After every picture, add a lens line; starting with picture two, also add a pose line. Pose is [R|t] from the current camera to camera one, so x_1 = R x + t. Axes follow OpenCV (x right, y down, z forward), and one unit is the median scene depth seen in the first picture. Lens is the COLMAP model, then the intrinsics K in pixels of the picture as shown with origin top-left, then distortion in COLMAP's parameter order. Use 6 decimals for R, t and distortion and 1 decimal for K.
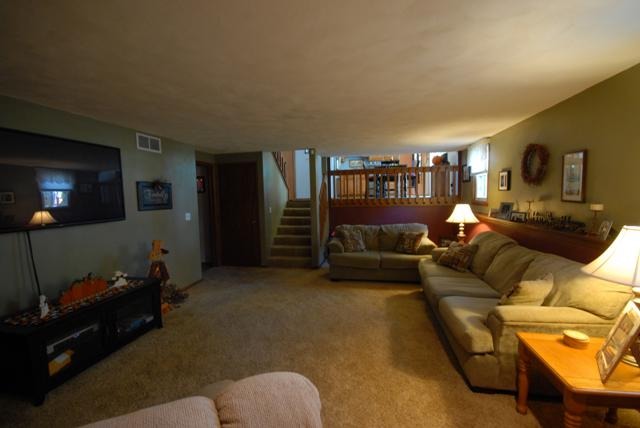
lens RADIAL K [[282.1, 0, 317.6], [0, 282.1, 215.9], [0, 0, 1]] dist [0.020911, -0.017670]
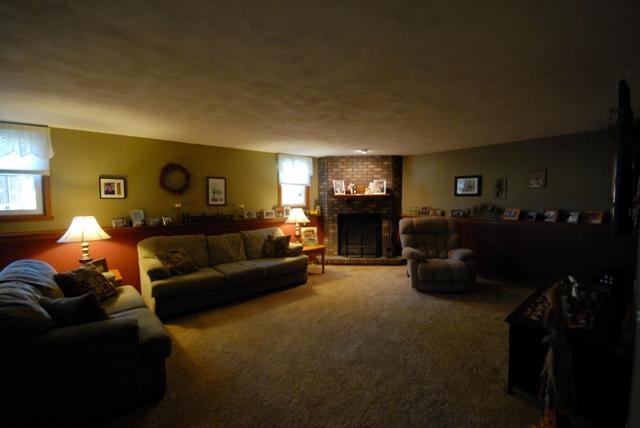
lens RADIAL K [[282.1, 0, 317.6], [0, 282.1, 215.9], [0, 0, 1]] dist [0.020911, -0.017670]
pose [[-0.787661, -0.030667, 0.615345, -0.710159], [0.055819, 0.991101, 0.120843, -0.158029], [-0.613575, 0.129532, -0.778940, 1.966341]]
